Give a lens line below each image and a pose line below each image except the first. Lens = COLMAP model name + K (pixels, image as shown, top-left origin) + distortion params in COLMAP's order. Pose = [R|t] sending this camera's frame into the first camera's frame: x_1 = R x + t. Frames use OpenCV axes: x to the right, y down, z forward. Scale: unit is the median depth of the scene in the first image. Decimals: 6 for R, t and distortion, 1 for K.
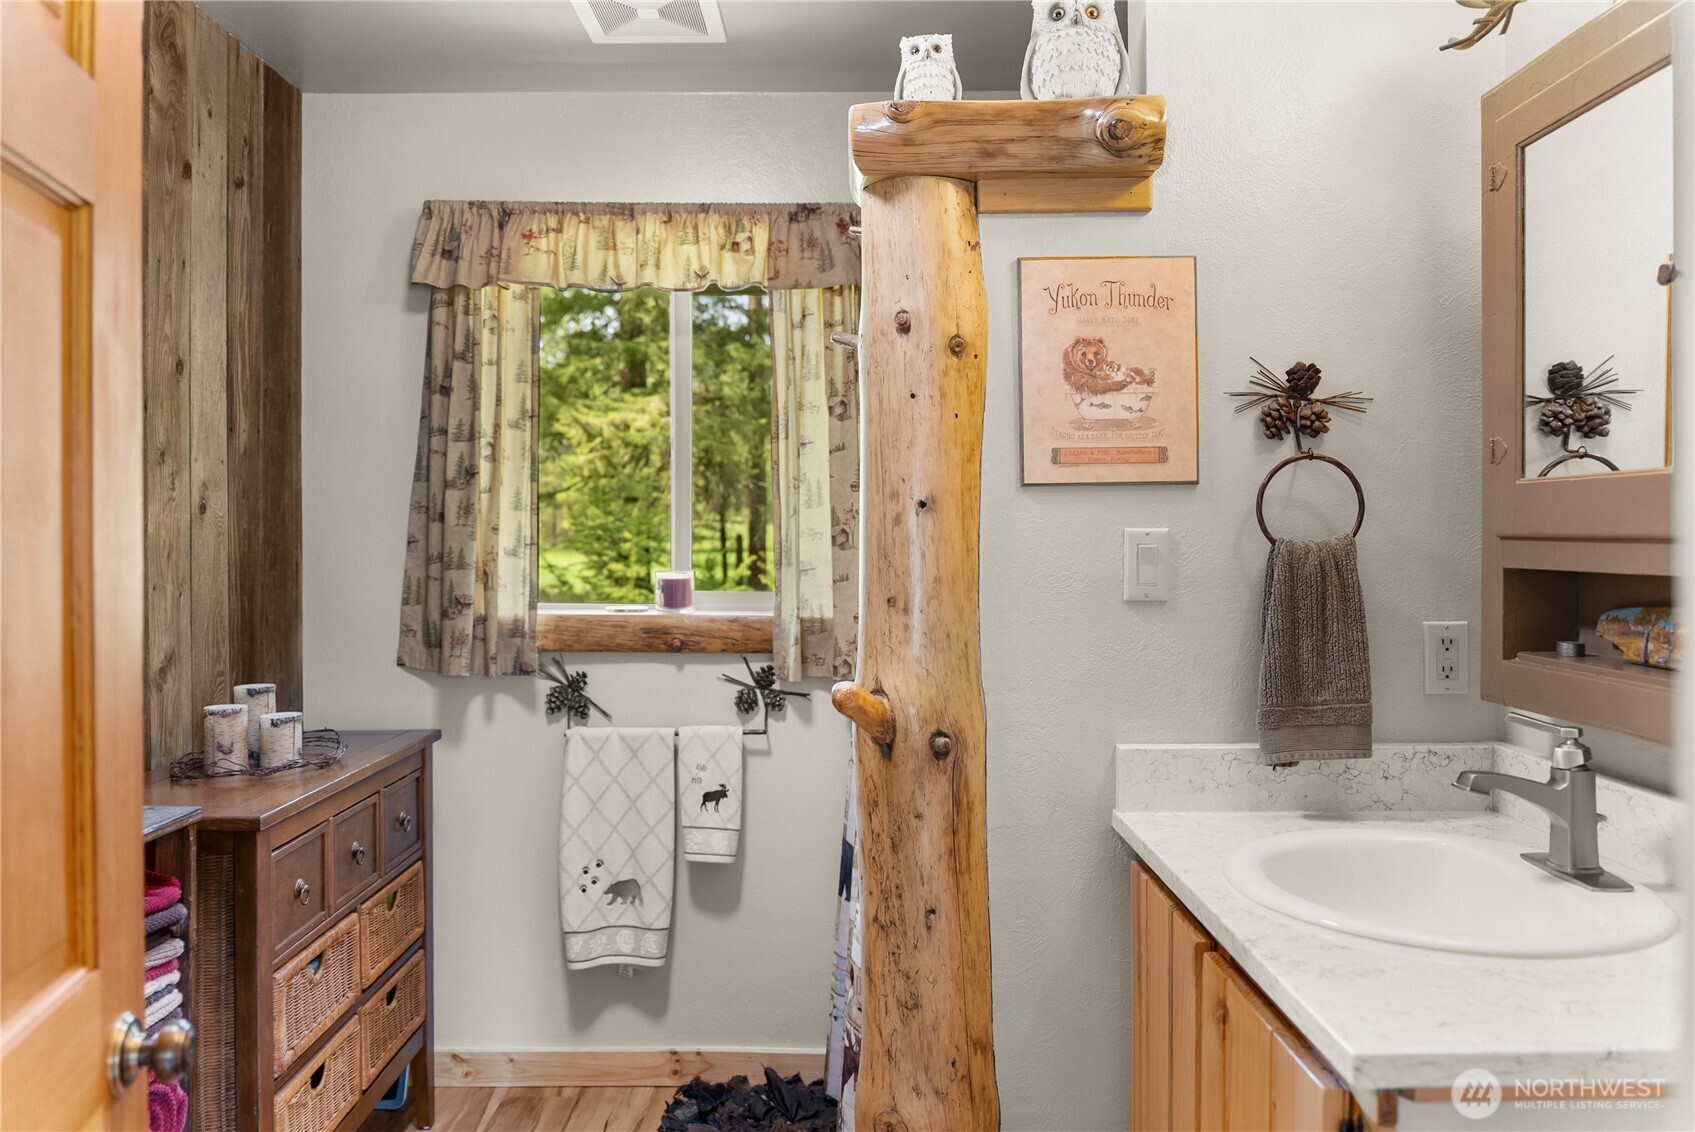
lens RADIAL K [[1151.5, 0, 848.3], [0, 1151.5, 542.4], [0, 0, 1]] dist [-0.009988, -0.007216]
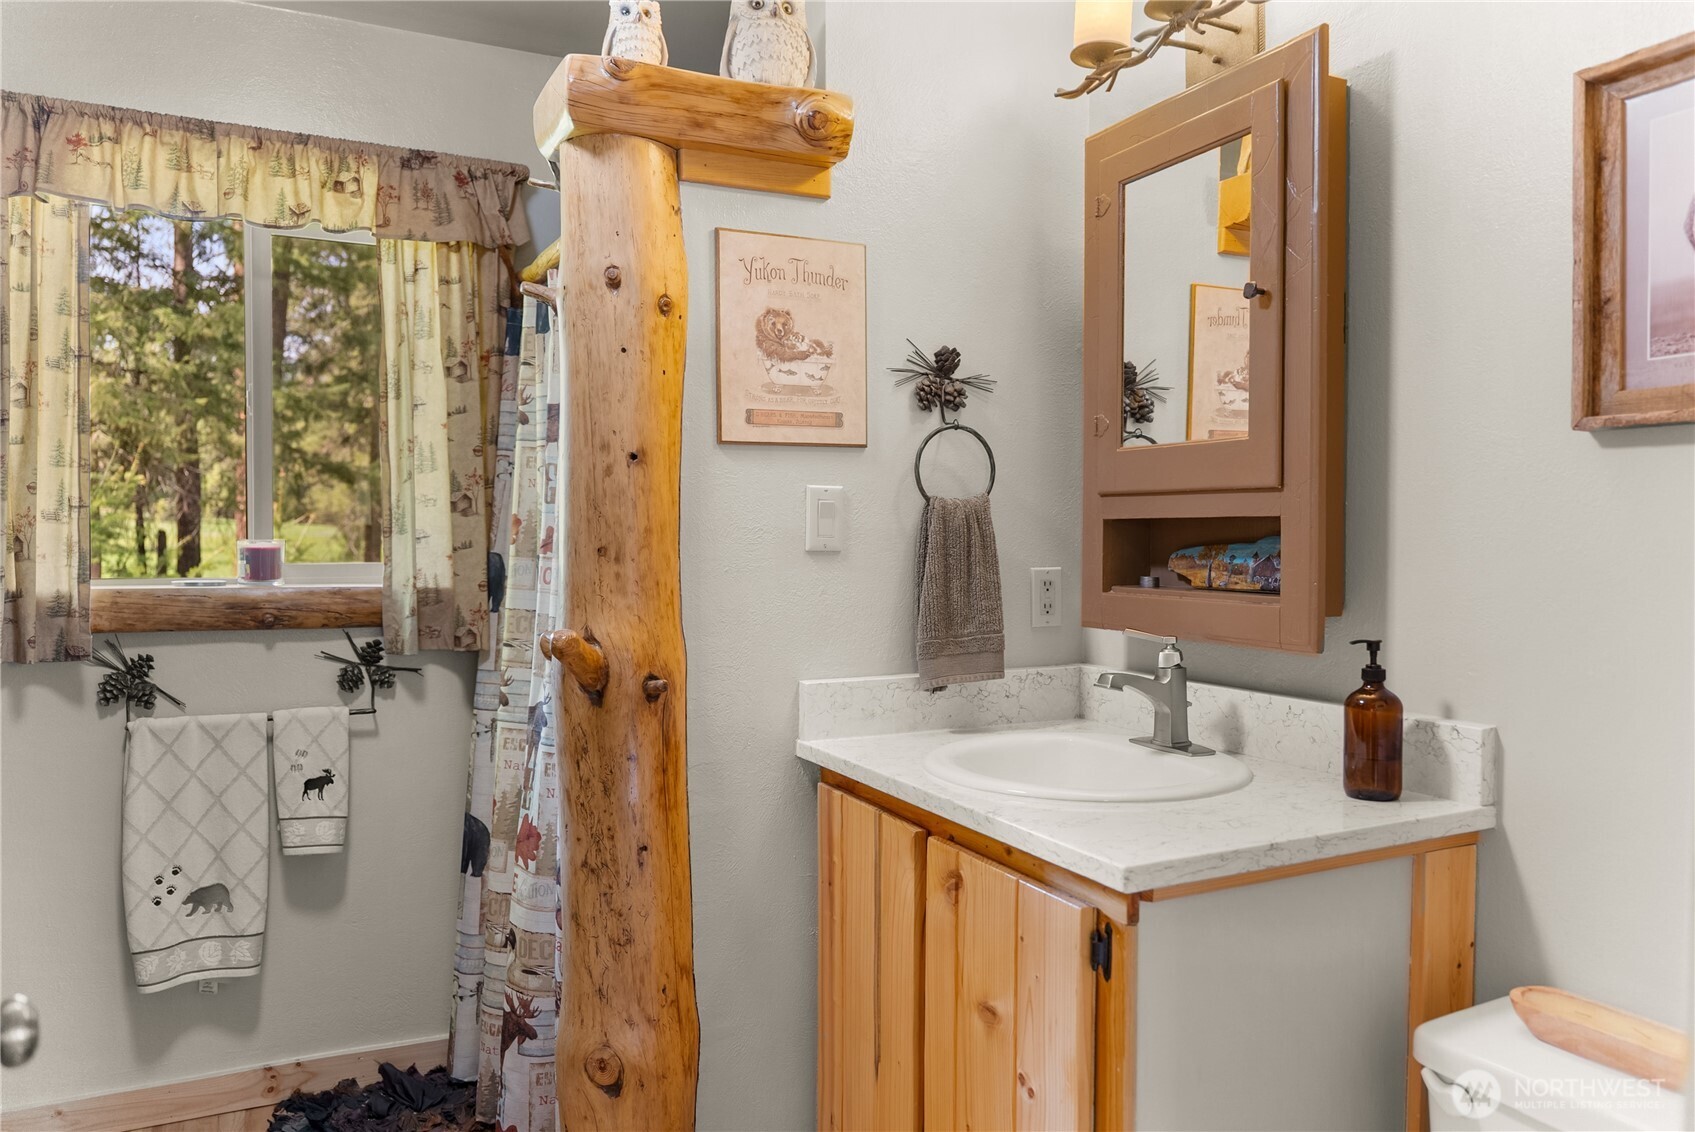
lens RADIAL K [[1151.5, 0, 836.7], [0, 1151.5, 566.9], [0, 0, 1]] dist [-0.009988, -0.007216]
pose [[0.900275, -0.008150, 0.435246, -0.142684], [-0.000661, 0.999798, 0.020089, 0.029070], [-0.435321, -0.018373, 0.900088, -0.005833]]
